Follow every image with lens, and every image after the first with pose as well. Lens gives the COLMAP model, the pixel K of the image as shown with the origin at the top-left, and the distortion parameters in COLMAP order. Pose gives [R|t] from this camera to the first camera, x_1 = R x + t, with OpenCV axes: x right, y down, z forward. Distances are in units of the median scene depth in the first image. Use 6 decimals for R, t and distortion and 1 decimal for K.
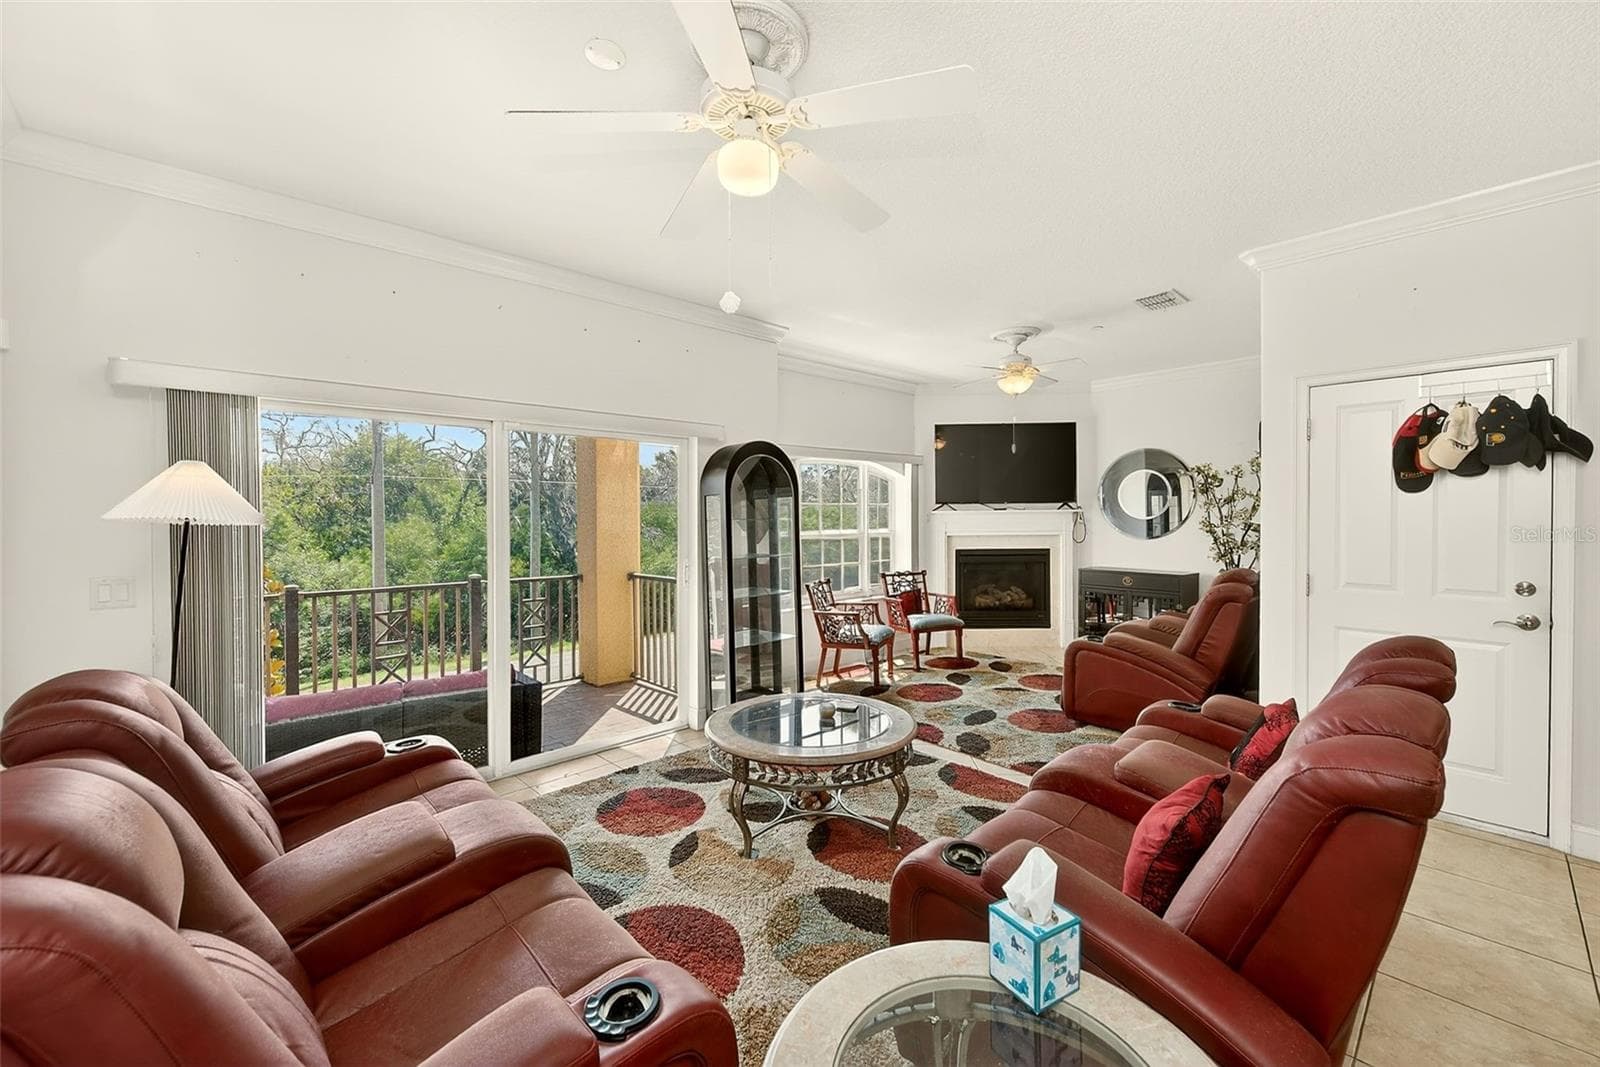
lens RADIAL K [[641.4, 0, 799.0], [0, 641.4, 525.8], [0, 0, 1]] dist [0.005959, -0.003406]
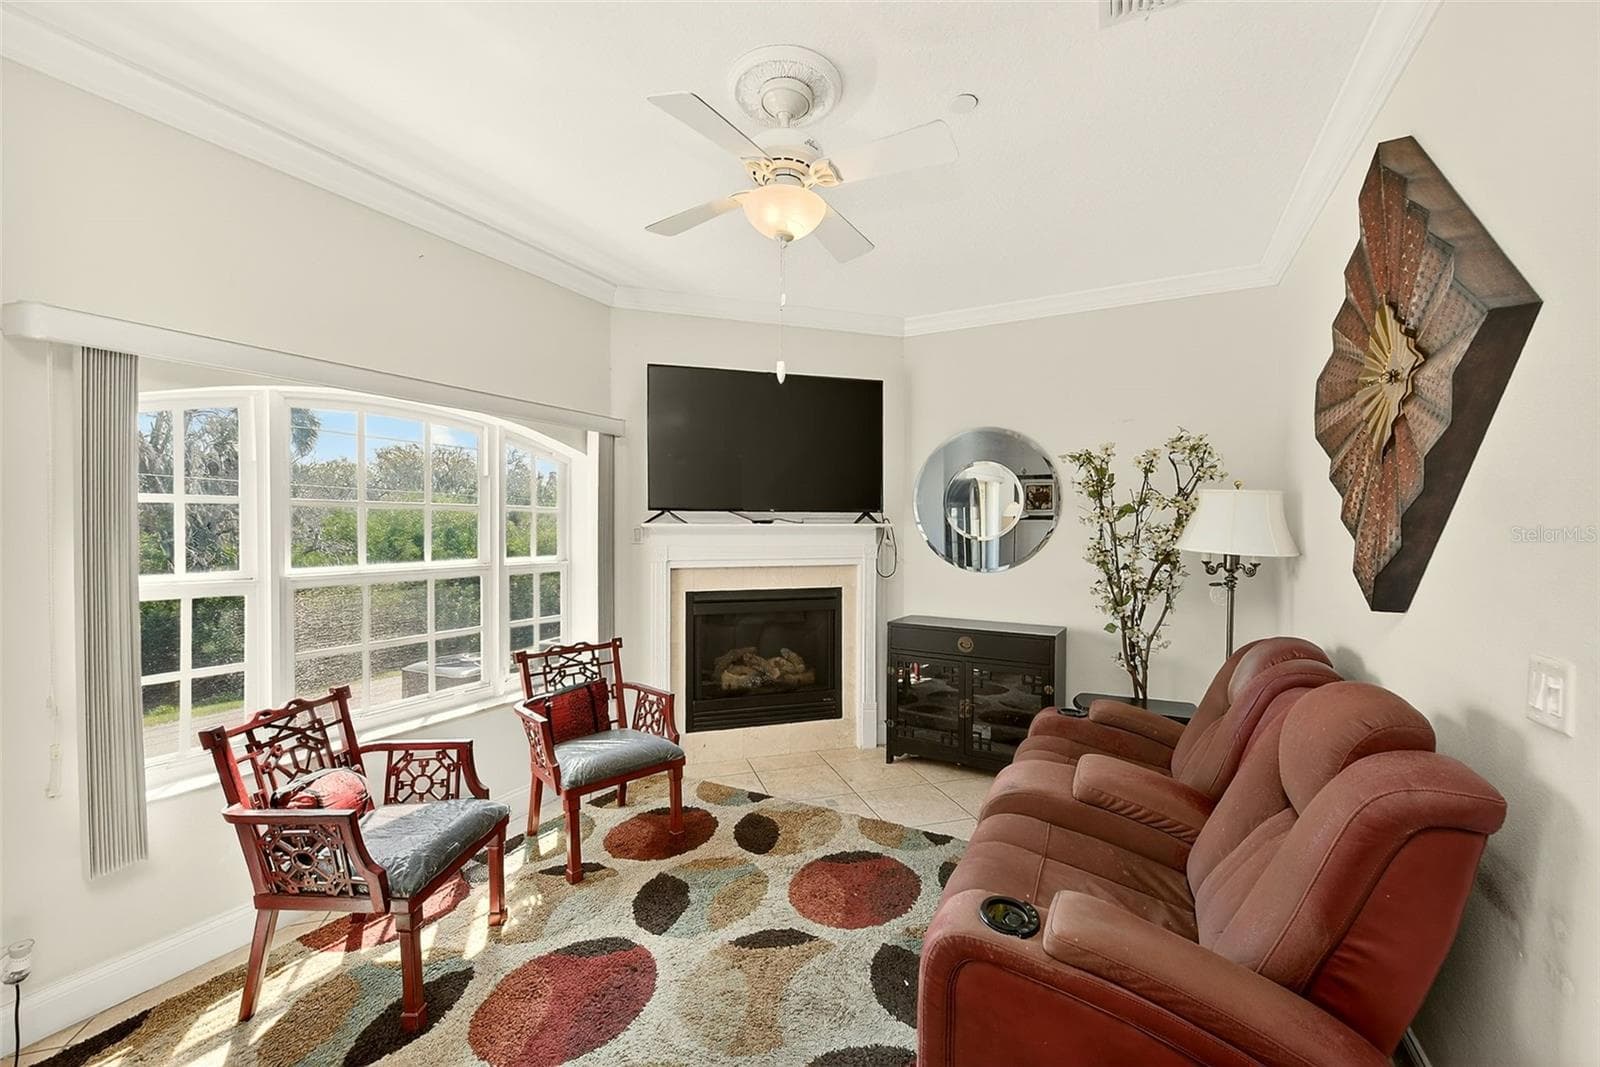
lens RADIAL K [[641.4, 0, 801.6], [0, 641.4, 530.0], [0, 0, 1]] dist [0.005959, -0.003406]
pose [[0.942969, 0.008234, 0.332777, 0.163241], [-0.003555, 0.999886, -0.014669, -0.010389], [-0.332860, 0.012649, 0.942891, 0.469278]]
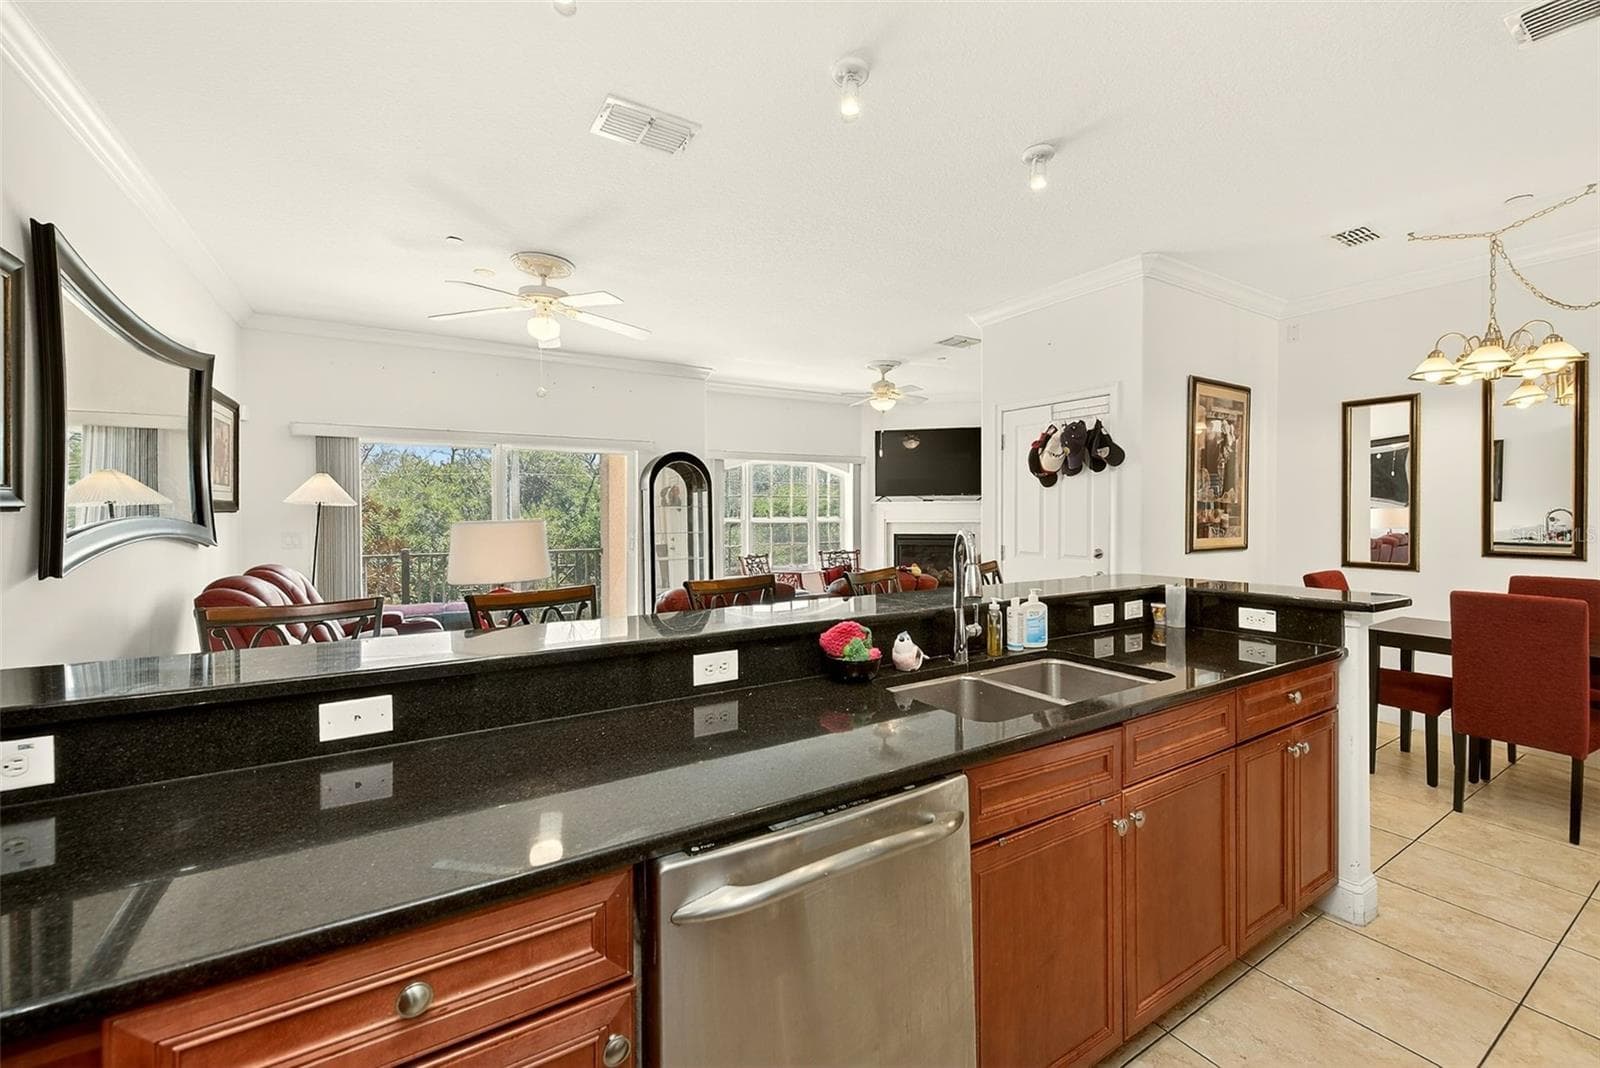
lens RADIAL K [[641.4, 0, 791.5], [0, 641.4, 521.3], [0, 0, 1]] dist [0.005959, -0.003406]
pose [[0.978145, 0.007401, -0.207794, 0.328034], [-0.006803, 0.999970, 0.003592, 0.010700], [0.207814, -0.002100, 0.978166, -0.237224]]
